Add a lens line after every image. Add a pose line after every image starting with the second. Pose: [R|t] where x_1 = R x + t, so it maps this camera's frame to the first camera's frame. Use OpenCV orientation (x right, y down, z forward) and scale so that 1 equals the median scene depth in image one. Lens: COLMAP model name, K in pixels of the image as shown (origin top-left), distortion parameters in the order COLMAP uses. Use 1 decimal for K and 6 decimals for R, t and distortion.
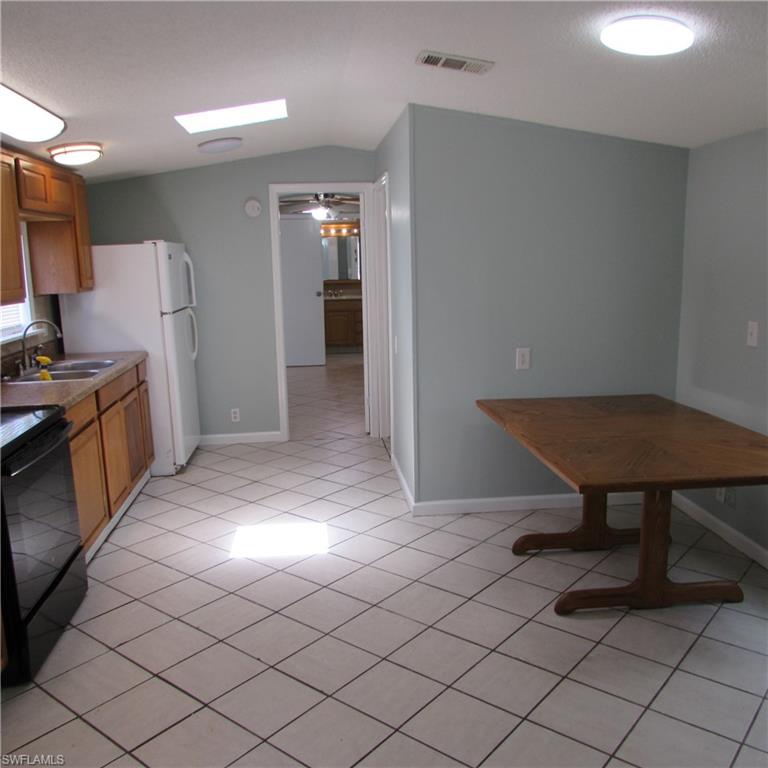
lens RADIAL K [[720.0, 0, 390.1], [0, 720.0, 382.8], [0, 0, 1]] dist [-0.035958, 0.000000]
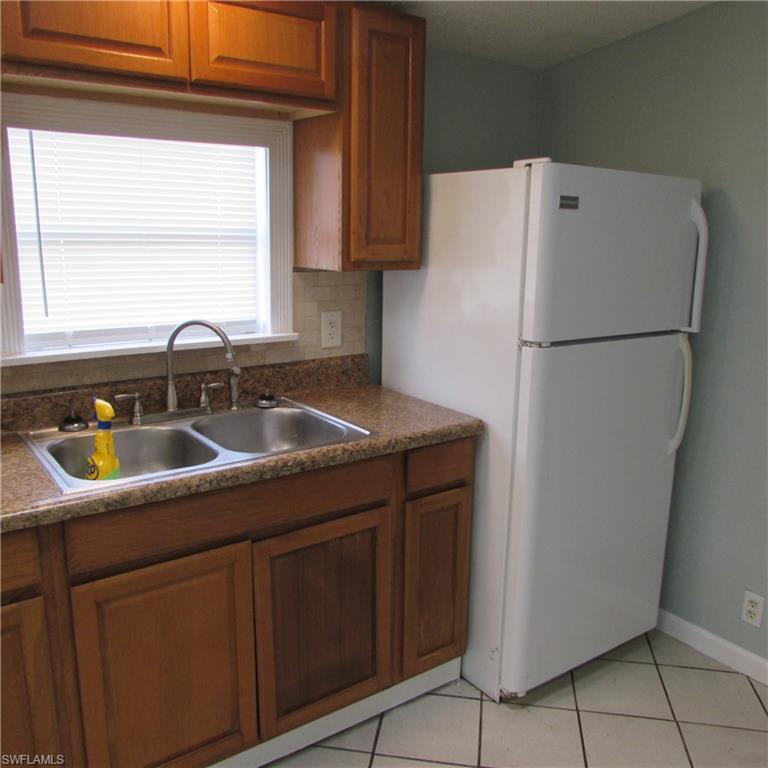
lens RADIAL K [[720.0, 0, 375.2], [0, 720.0, 380.4], [0, 0, 1]] dist [-0.035958, 0.000000]
pose [[0.483909, 0.221820, -0.846539, -0.010295], [-0.186091, 0.971301, 0.148136, -0.140793], [0.855104, 0.085849, 0.511300, 0.844087]]
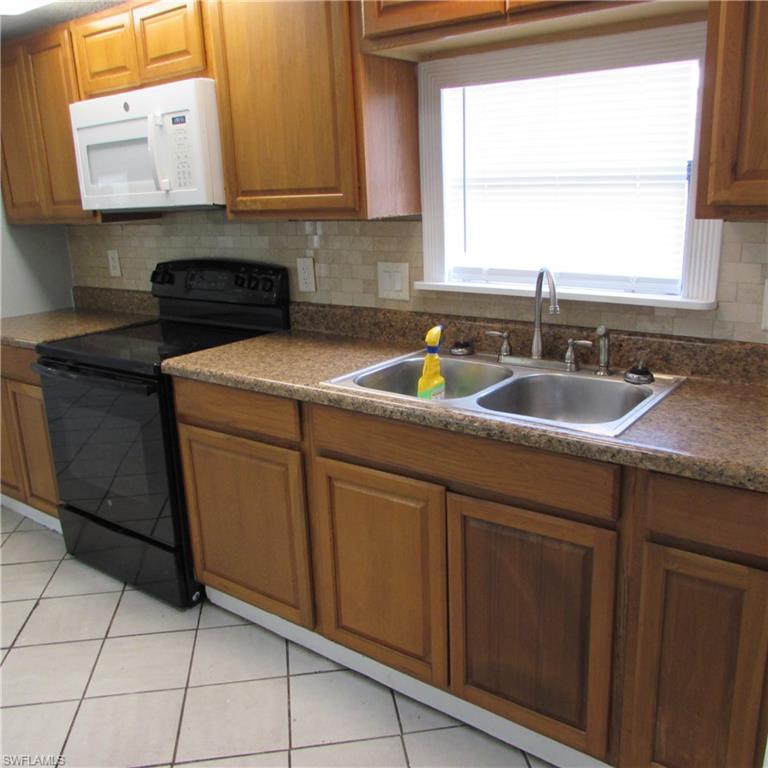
lens RADIAL K [[720.0, 0, 385.2], [0, 720.0, 378.9], [0, 0, 1]] dist [-0.035958, 0.000000]
pose [[-0.682101, 0.236249, -0.692043, -0.083448], [-0.080391, 0.916412, 0.392079, -0.191784], [0.726825, 0.323072, -0.606094, 1.209395]]
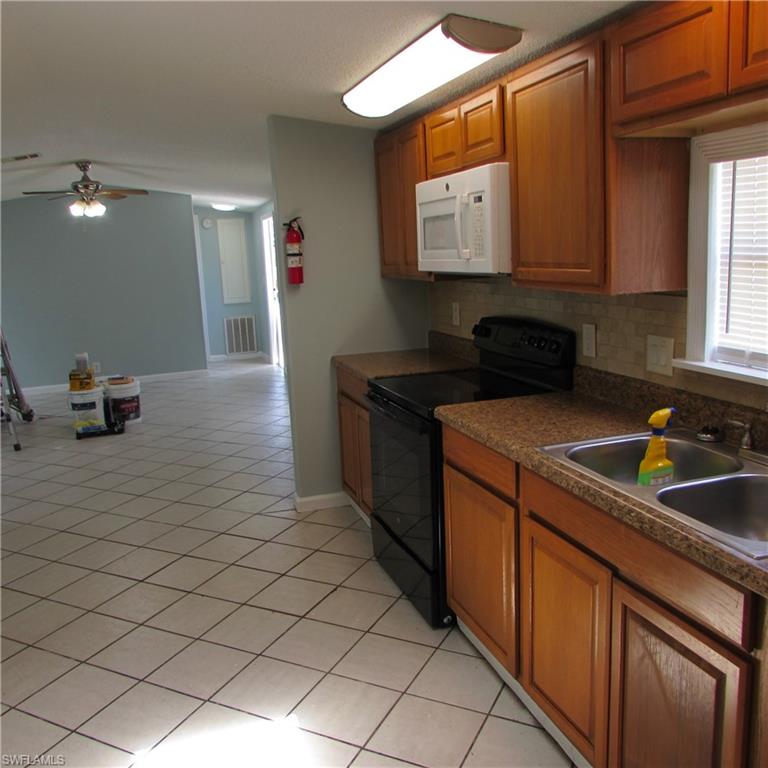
lens RADIAL K [[720.0, 0, 391.7], [0, 720.0, 380.1], [0, 0, 1]] dist [-0.035958, 0.000000]
pose [[-0.973027, 0.105114, -0.205351, -0.183609], [0.024498, 0.932208, 0.361094, -0.227853], [0.229386, 0.346324, -0.909638, 1.308876]]
